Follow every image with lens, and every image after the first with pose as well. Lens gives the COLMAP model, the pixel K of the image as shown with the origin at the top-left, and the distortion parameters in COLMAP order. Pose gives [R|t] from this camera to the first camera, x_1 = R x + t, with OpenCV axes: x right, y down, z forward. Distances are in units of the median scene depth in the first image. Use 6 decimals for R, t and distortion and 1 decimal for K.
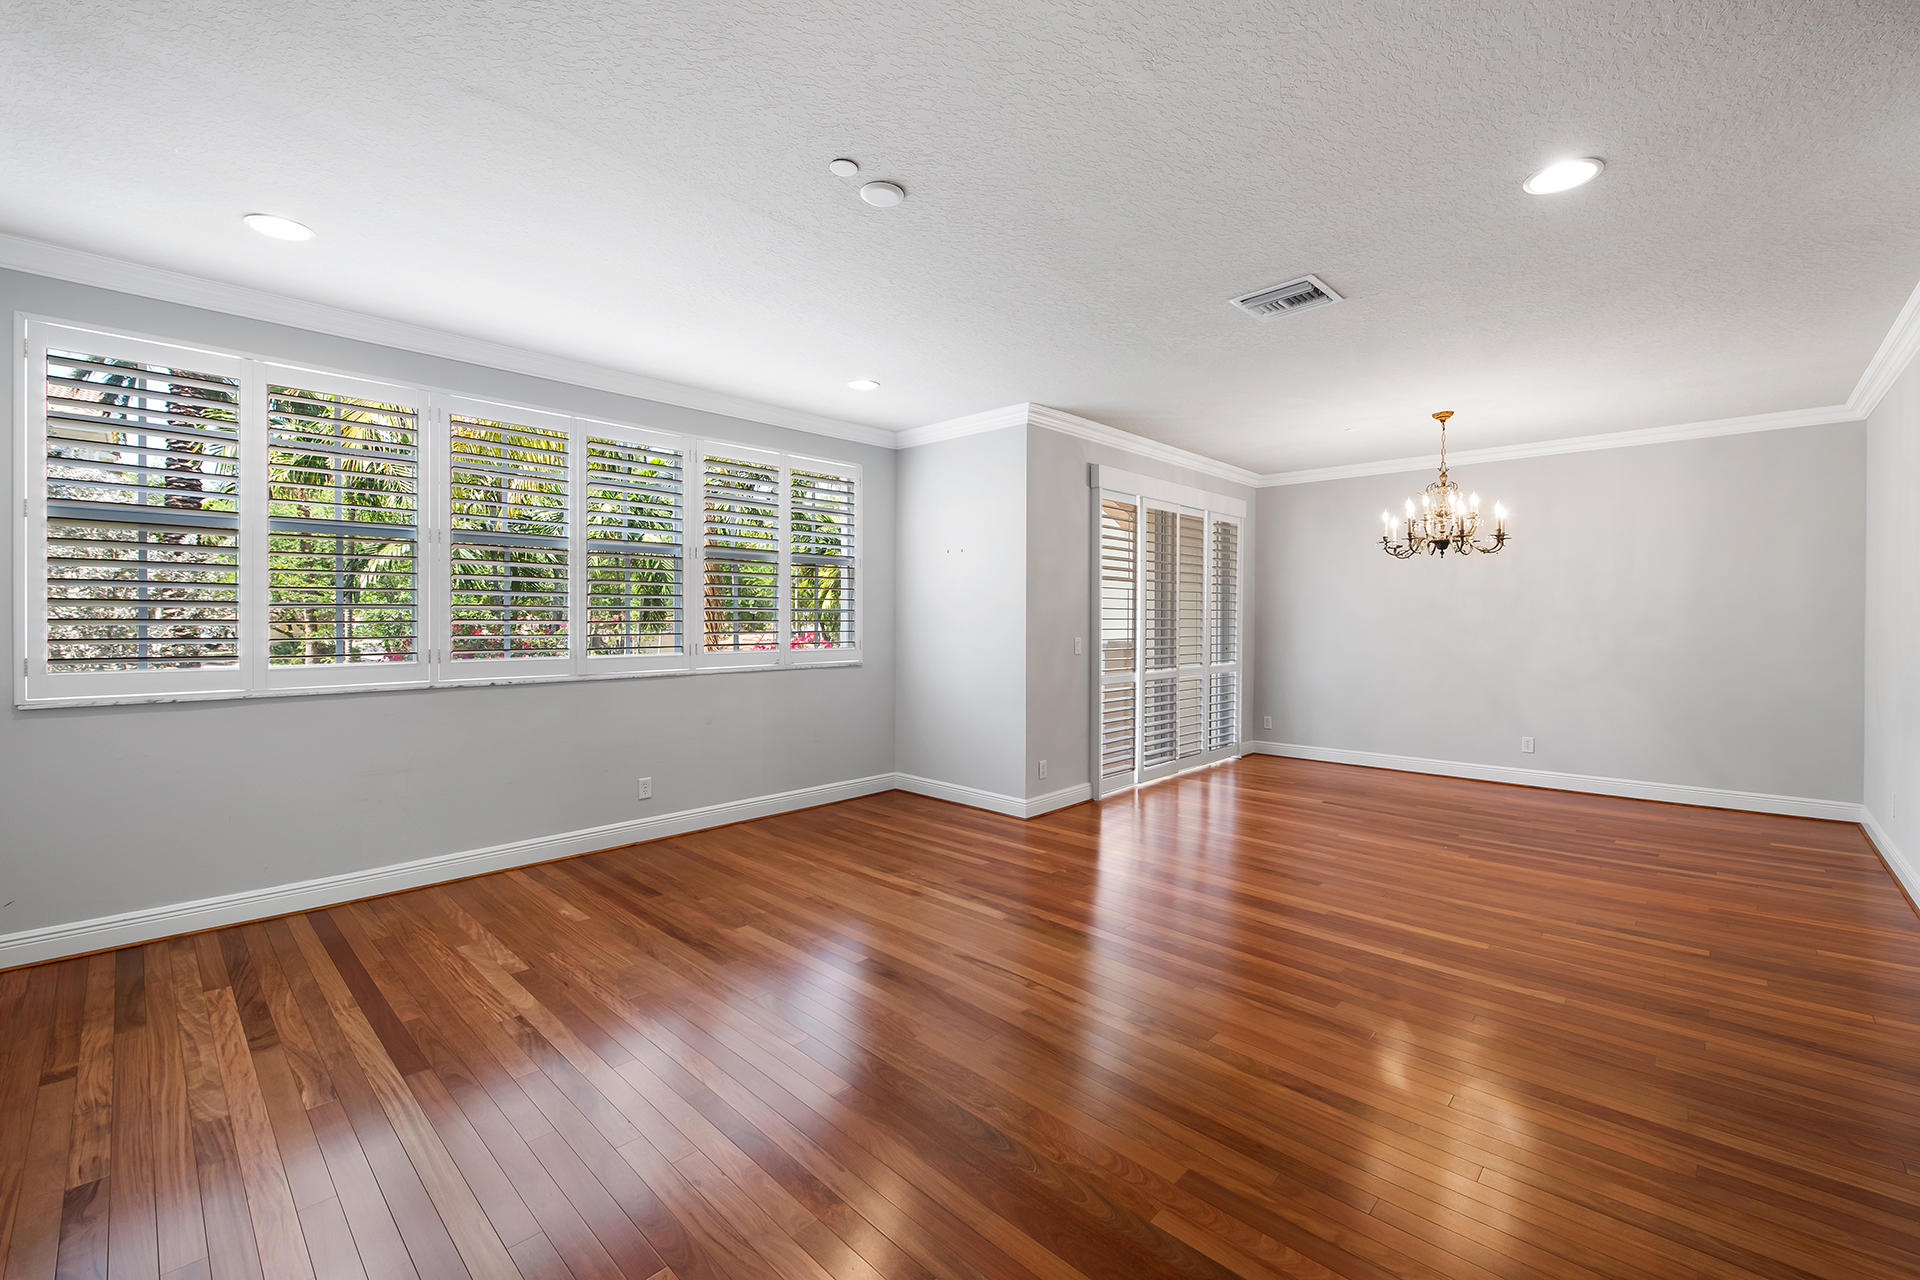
lens RADIAL K [[803.9, 0, 969.8], [0, 803.9, 627.5], [0, 0, 1]] dist [-0.000754, -0.000693]
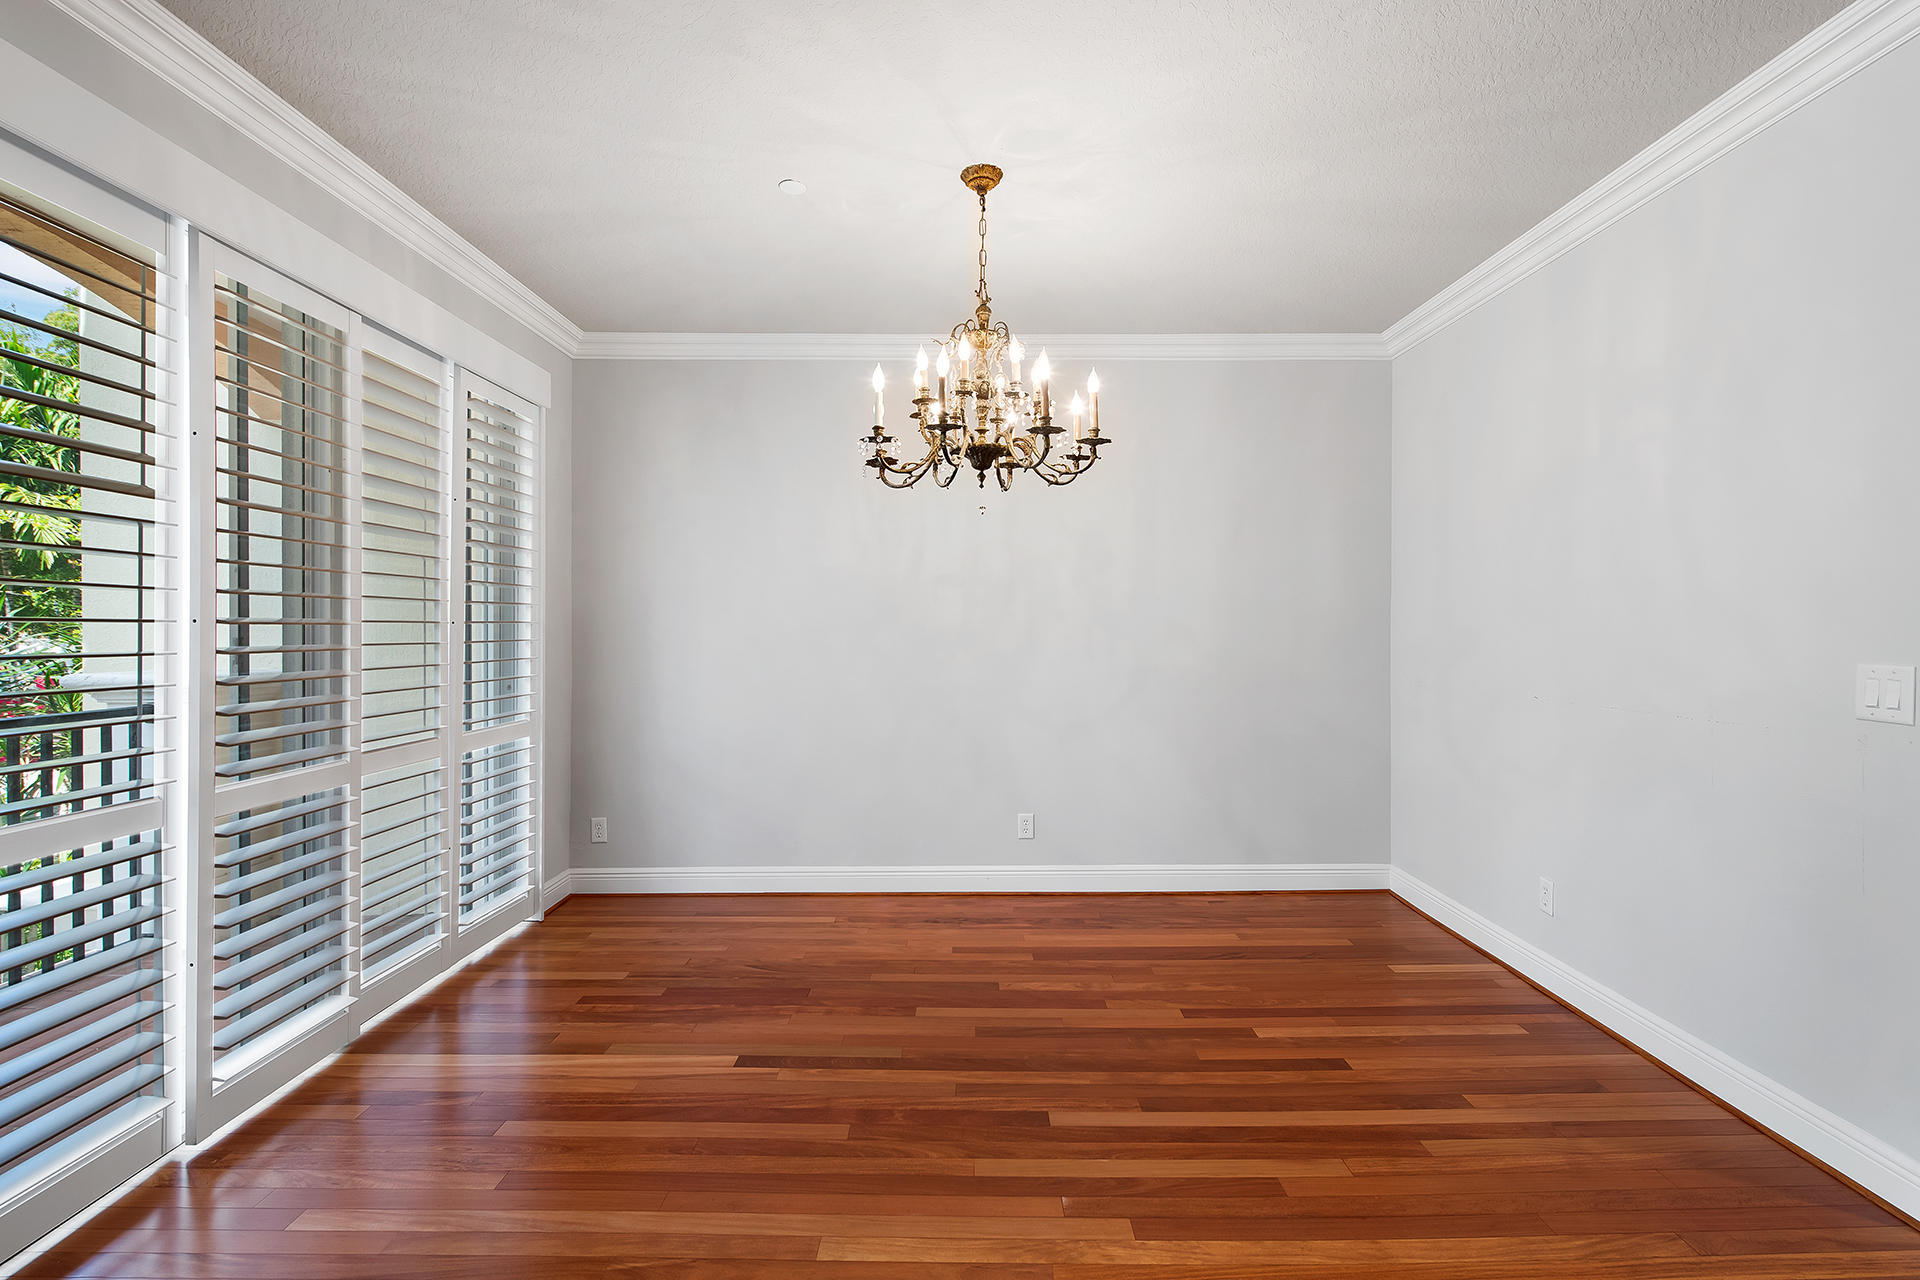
lens RADIAL K [[912.8, 0, 958.6], [0, 912.8, 629.5], [0, 0, 1]] dist [0.000206, 0.000338]
pose [[0.740902, -0.002438, 0.671608, 0.211255], [0.010838, 0.999907, -0.008327, -0.000205], [-0.671525, 0.013448, 0.740860, 0.582118]]
